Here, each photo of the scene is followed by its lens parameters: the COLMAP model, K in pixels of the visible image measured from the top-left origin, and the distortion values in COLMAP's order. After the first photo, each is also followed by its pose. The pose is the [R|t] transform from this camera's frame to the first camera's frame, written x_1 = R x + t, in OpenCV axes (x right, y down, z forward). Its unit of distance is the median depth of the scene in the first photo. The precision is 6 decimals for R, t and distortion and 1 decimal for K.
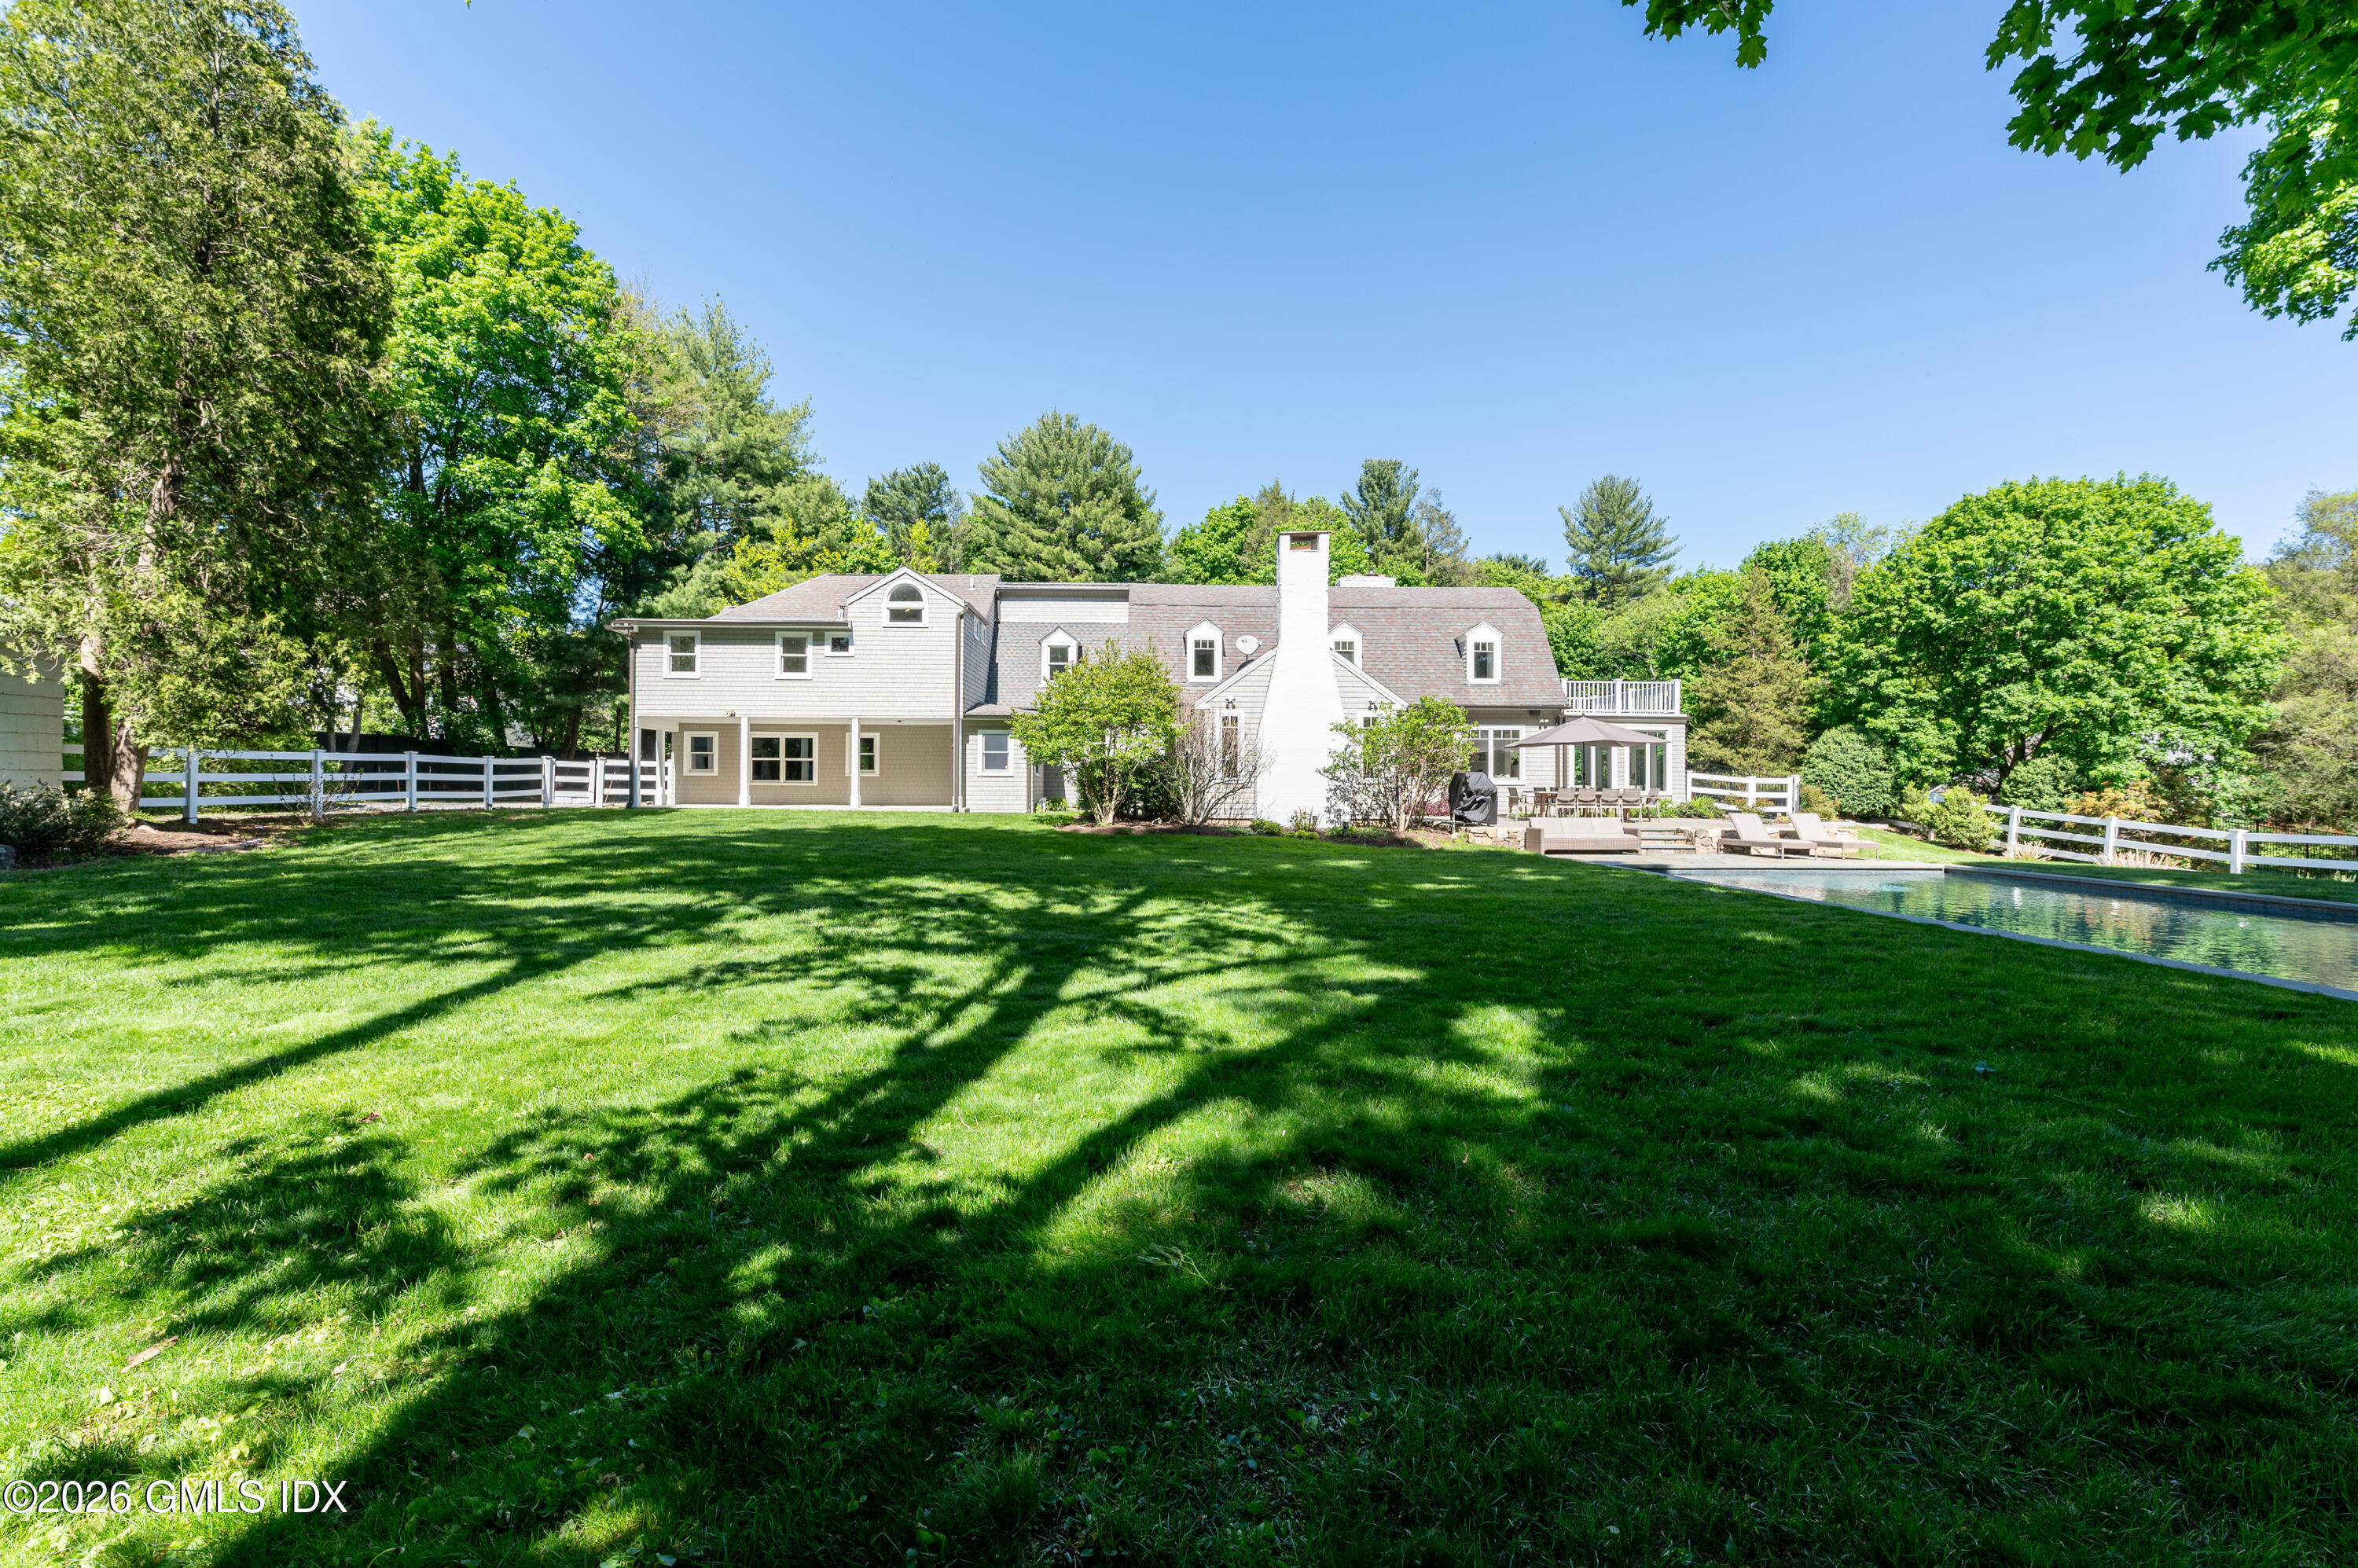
lens RADIAL K [[938.4, 0, 1167.6], [0, 938.4, 767.5], [0, 0, 1]] dist [0.001410, 0.000174]
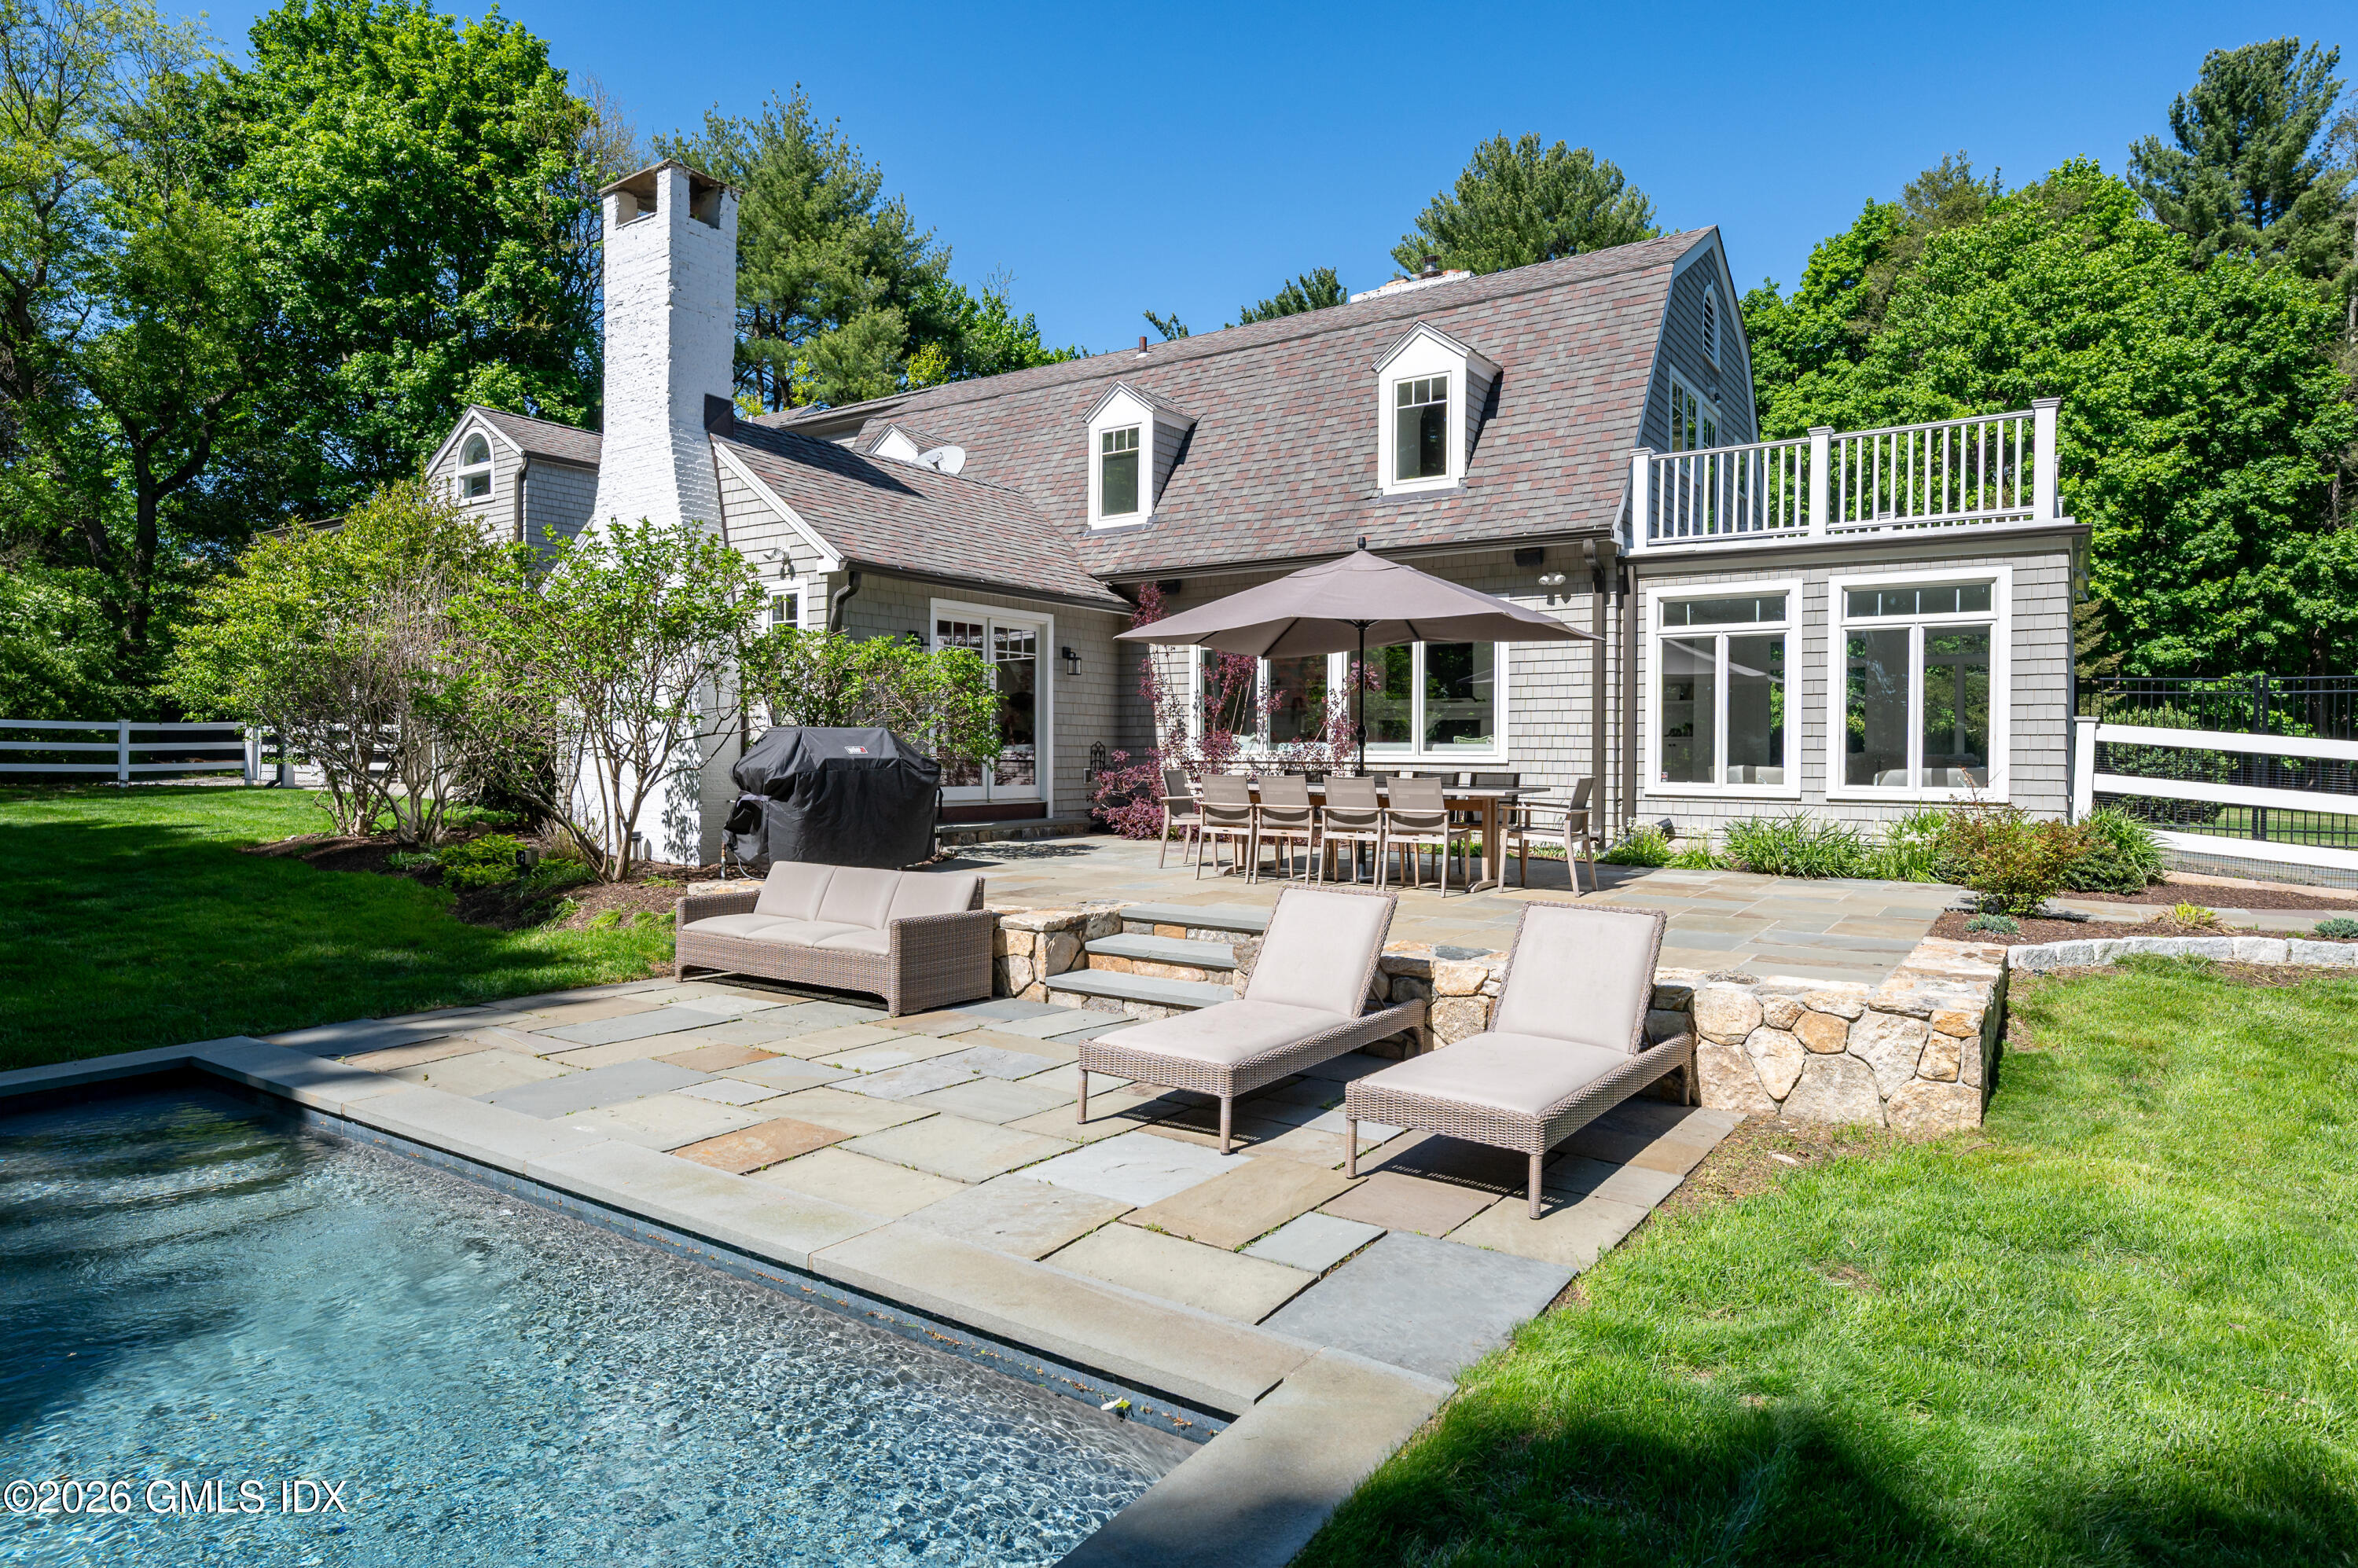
lens RADIAL K [[1299.4, 0, 1170.7], [0, 1299.4, 768.0], [0, 0, 1]] dist [0.002310, 0.007287]
pose [[0.814151, 0.008419, -0.580593, 0.386243], [0.008863, 0.999598, 0.026923, 0.004291], [0.580586, -0.027065, 0.813749, 0.358479]]
